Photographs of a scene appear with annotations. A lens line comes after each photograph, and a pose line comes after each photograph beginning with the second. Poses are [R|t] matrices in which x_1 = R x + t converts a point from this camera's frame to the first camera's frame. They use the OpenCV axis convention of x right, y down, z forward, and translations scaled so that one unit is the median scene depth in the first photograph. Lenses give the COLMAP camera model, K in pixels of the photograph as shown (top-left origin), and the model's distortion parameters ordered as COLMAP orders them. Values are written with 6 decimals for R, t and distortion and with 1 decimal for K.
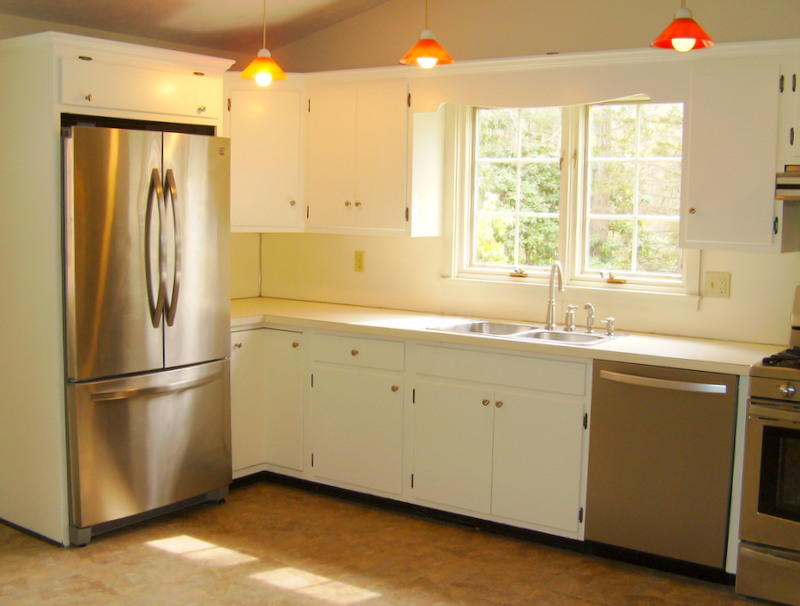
lens RADIAL K [[1041.5, 0, 400.0], [0, 1041.5, 303.0], [0, 0, 1]] dist [-0.085945, -0.021393]
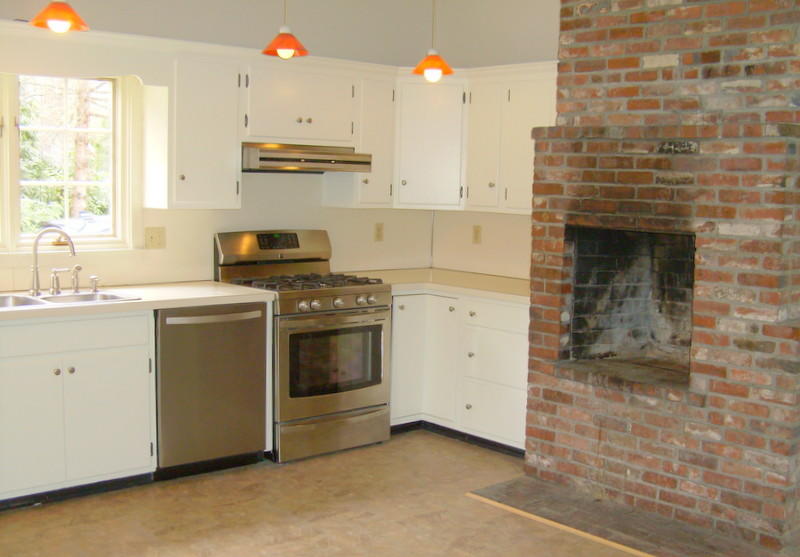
lens RADIAL K [[993.7, 0, 400.0], [0, 993.7, 278.5], [0, 0, 1]] dist [-0.110707, 0.033045]
pose [[0.226711, -0.109302, 0.967810, -0.791254], [0.075831, 0.992647, 0.094343, -0.061329], [-0.971006, 0.052001, 0.233332, 0.484515]]
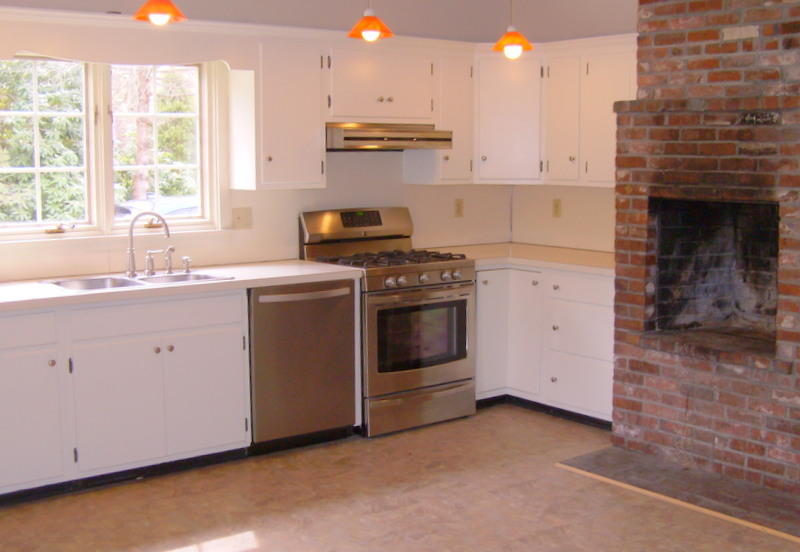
lens RADIAL K [[1039.1, 0, 400.7], [0, 1039.1, 259.3], [0, 0, 1]] dist [-0.132145, 0.114471]
pose [[0.281350, -0.118135, 0.952306, -0.867396], [0.100931, 0.990532, 0.093058, -0.069384], [-0.954282, 0.069935, 0.290610, 0.493670]]
